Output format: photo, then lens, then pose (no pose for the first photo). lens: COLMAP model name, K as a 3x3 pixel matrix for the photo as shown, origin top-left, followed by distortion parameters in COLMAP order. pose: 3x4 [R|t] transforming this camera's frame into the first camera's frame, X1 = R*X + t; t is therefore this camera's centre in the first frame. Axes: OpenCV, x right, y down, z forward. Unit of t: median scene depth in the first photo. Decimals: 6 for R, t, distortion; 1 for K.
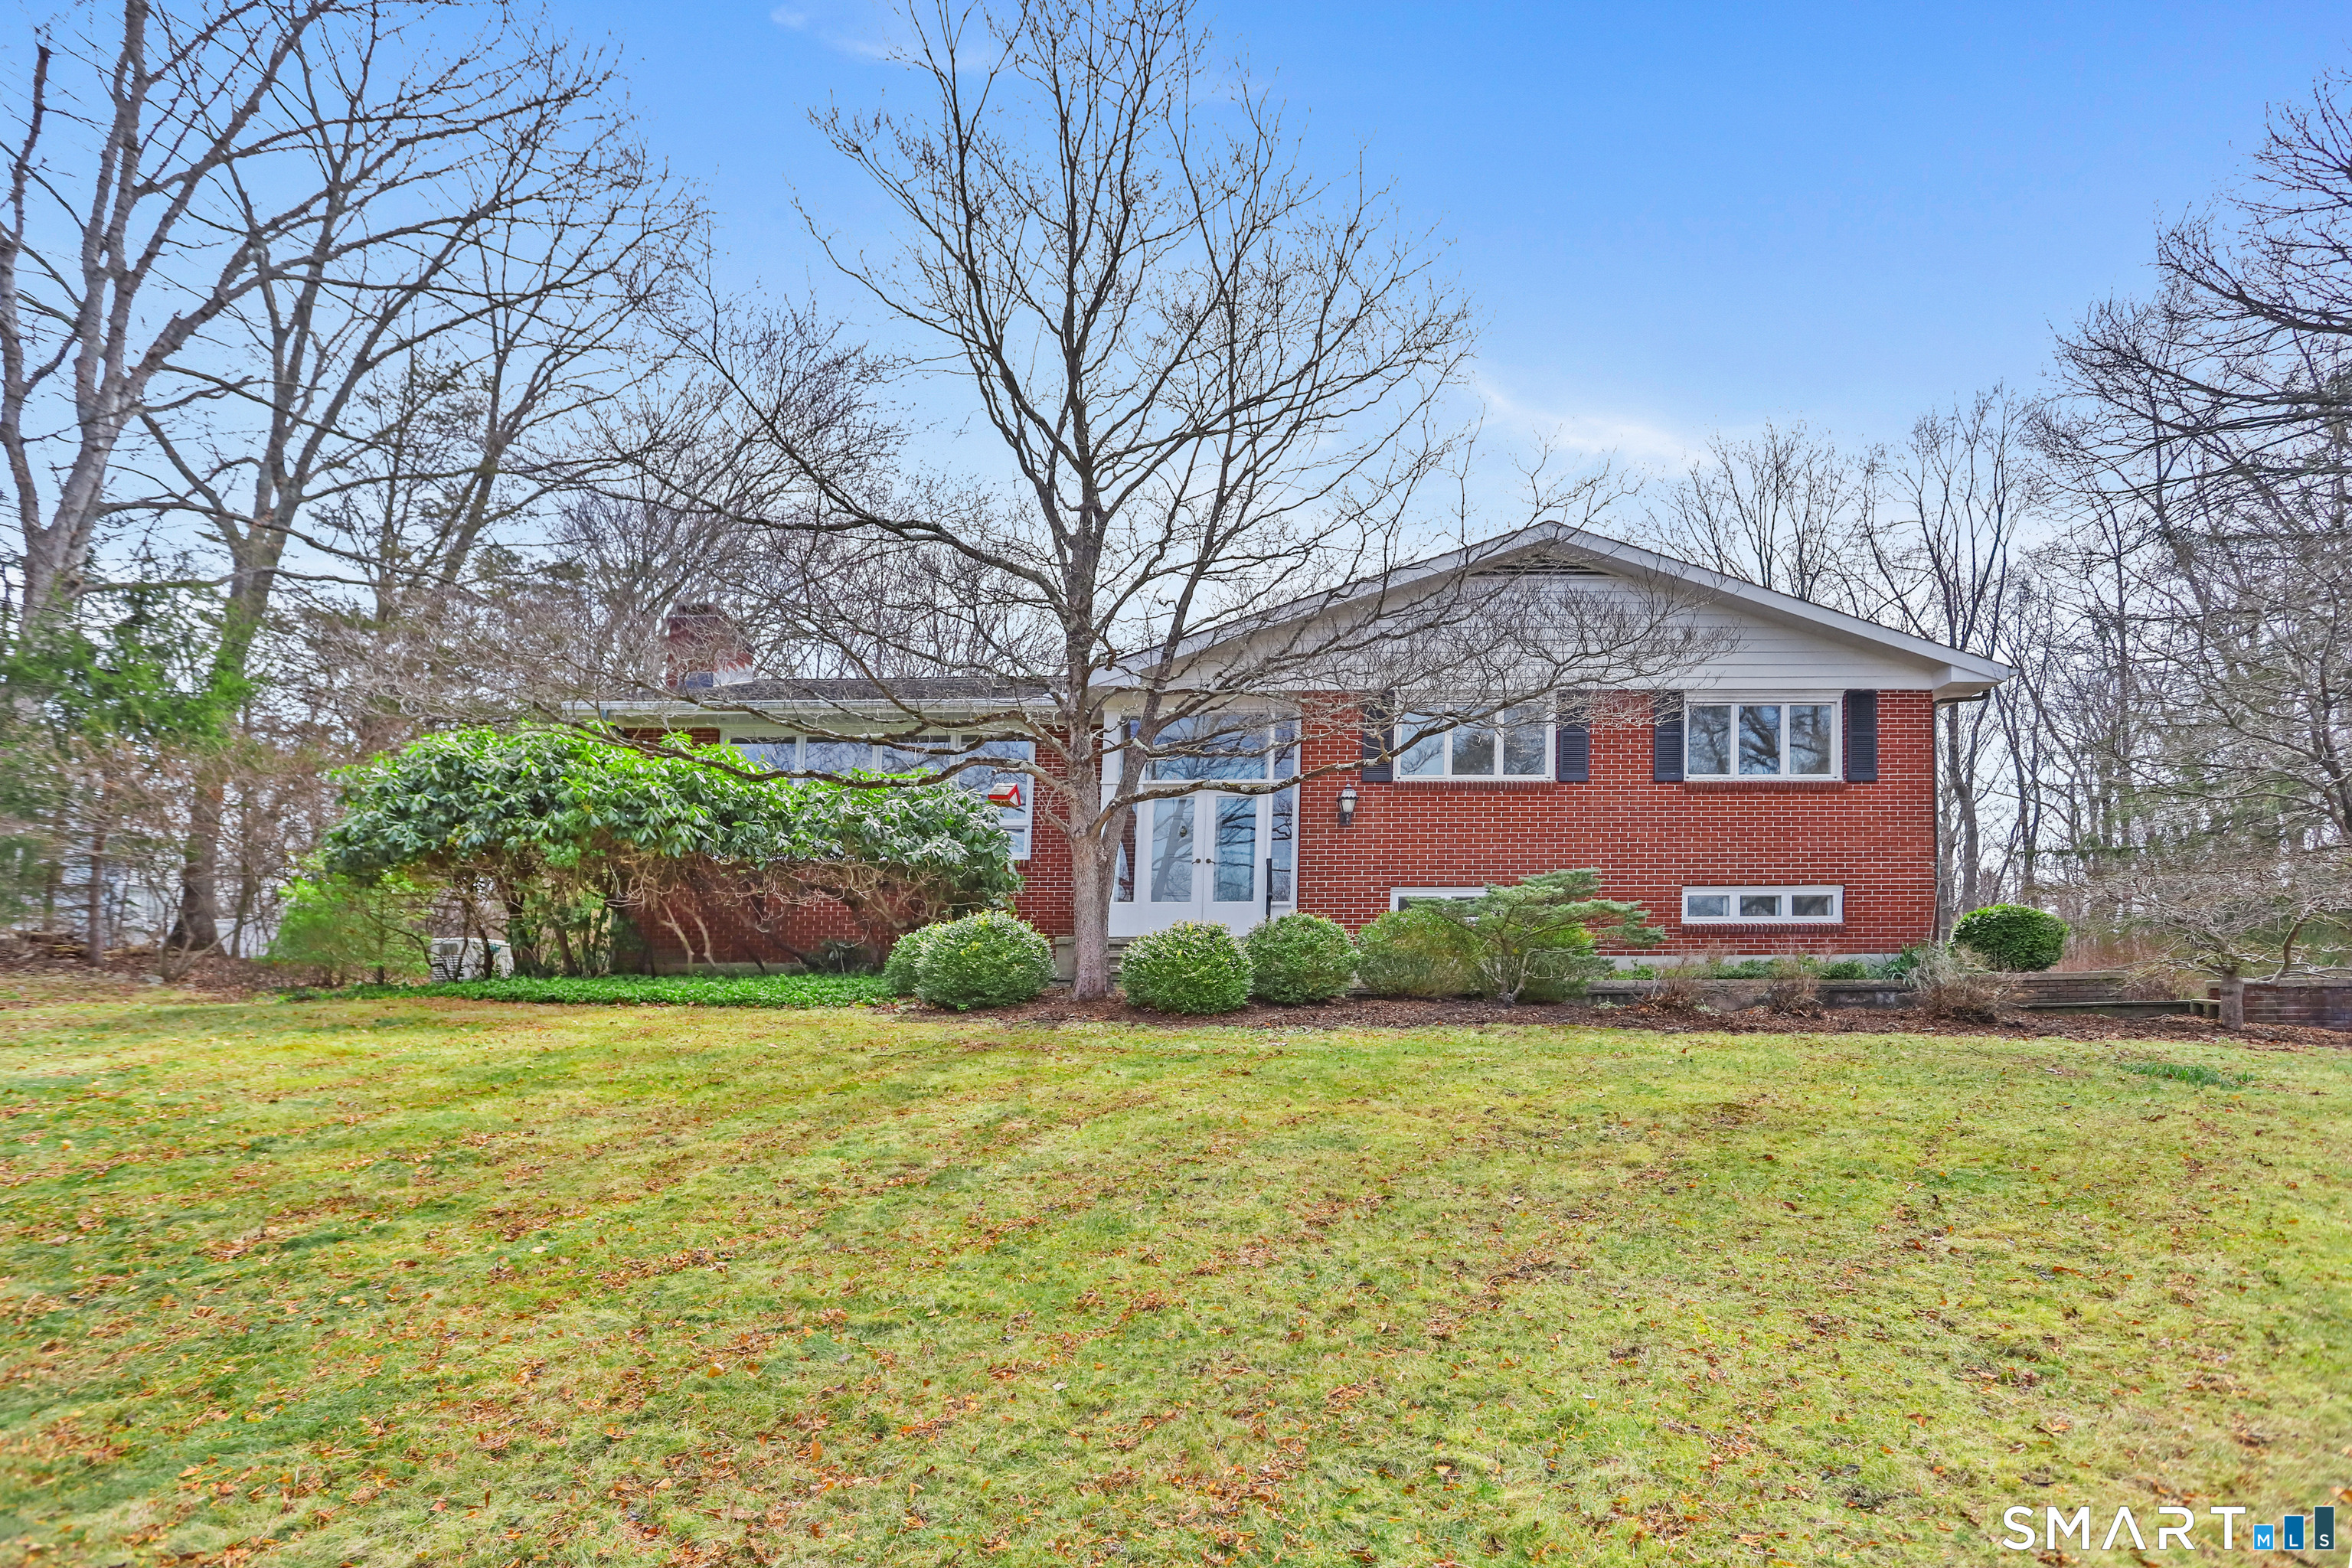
lens RADIAL K [[1122.2, 0, 1177.4], [0, 1122.2, 781.8], [0, 0, 1]] dist [-0.011045, -0.000225]
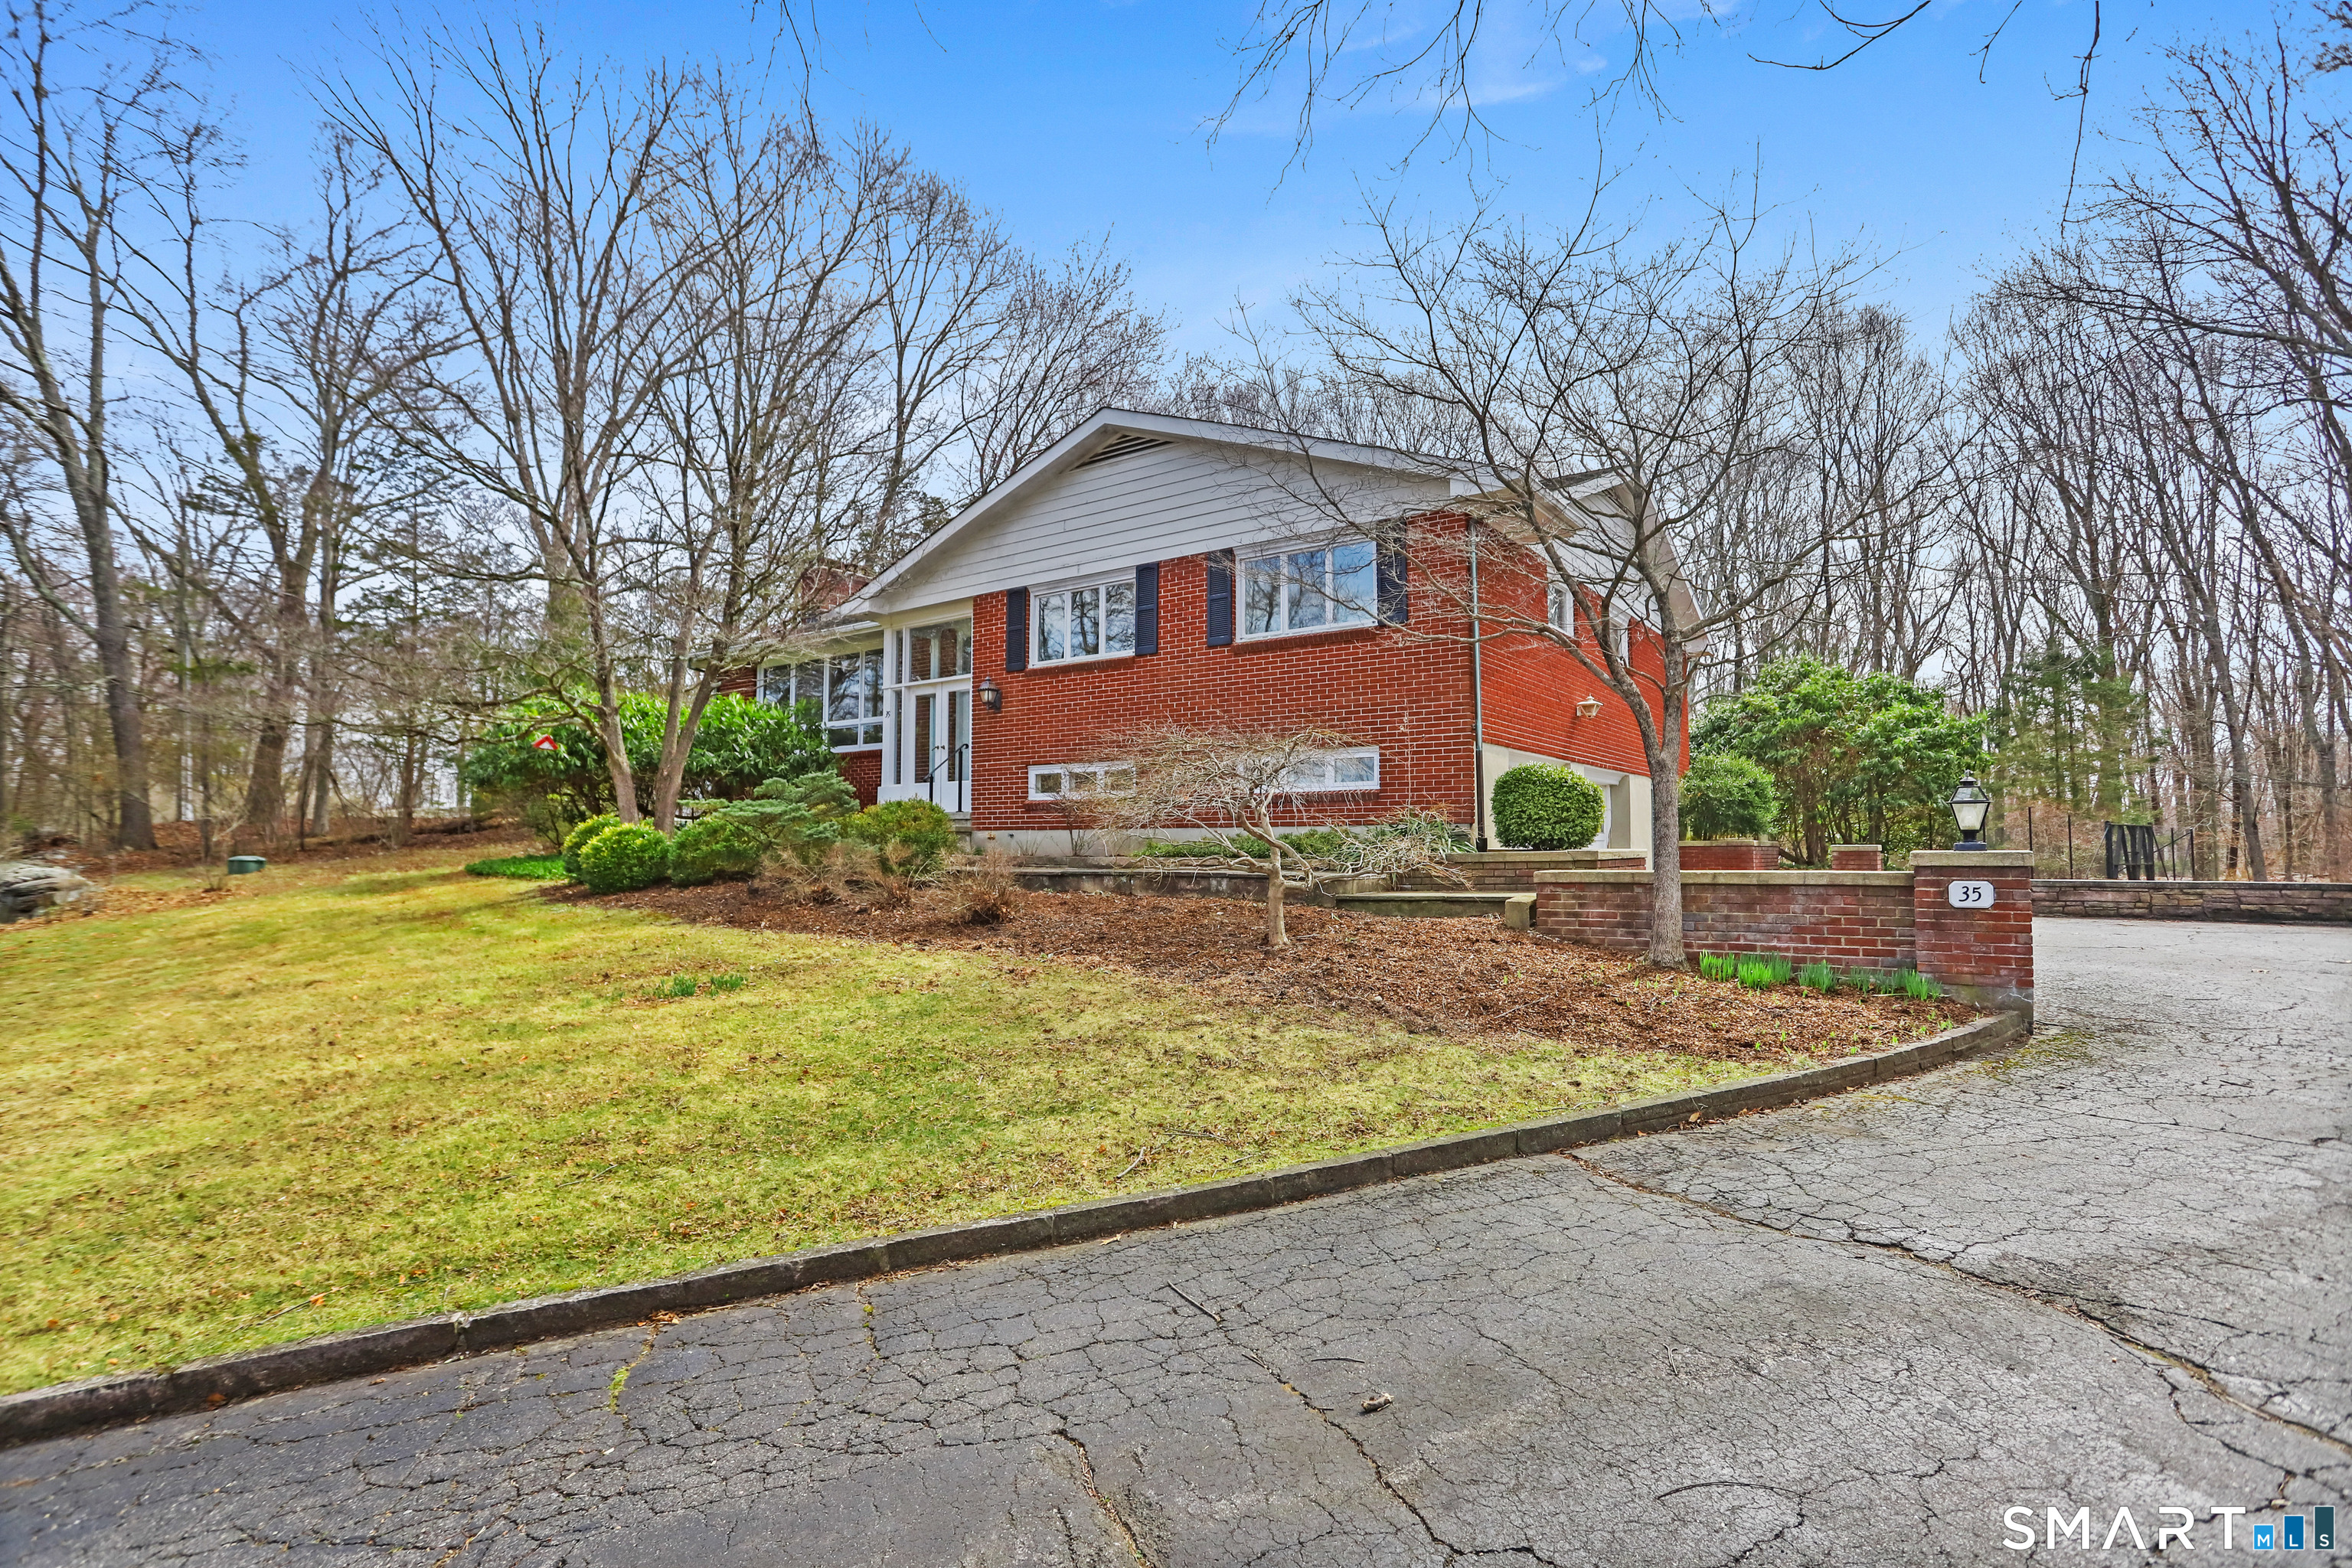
lens RADIAL K [[1122.2, 0, 1179.8], [0, 1122.2, 786.5], [0, 0, 1]] dist [-0.011045, -0.000225]
pose [[0.792889, -0.033393, -0.608450, 1.017258], [0.138174, 0.982342, 0.126144, -0.006408], [0.593494, -0.184090, 0.783502, 0.164576]]
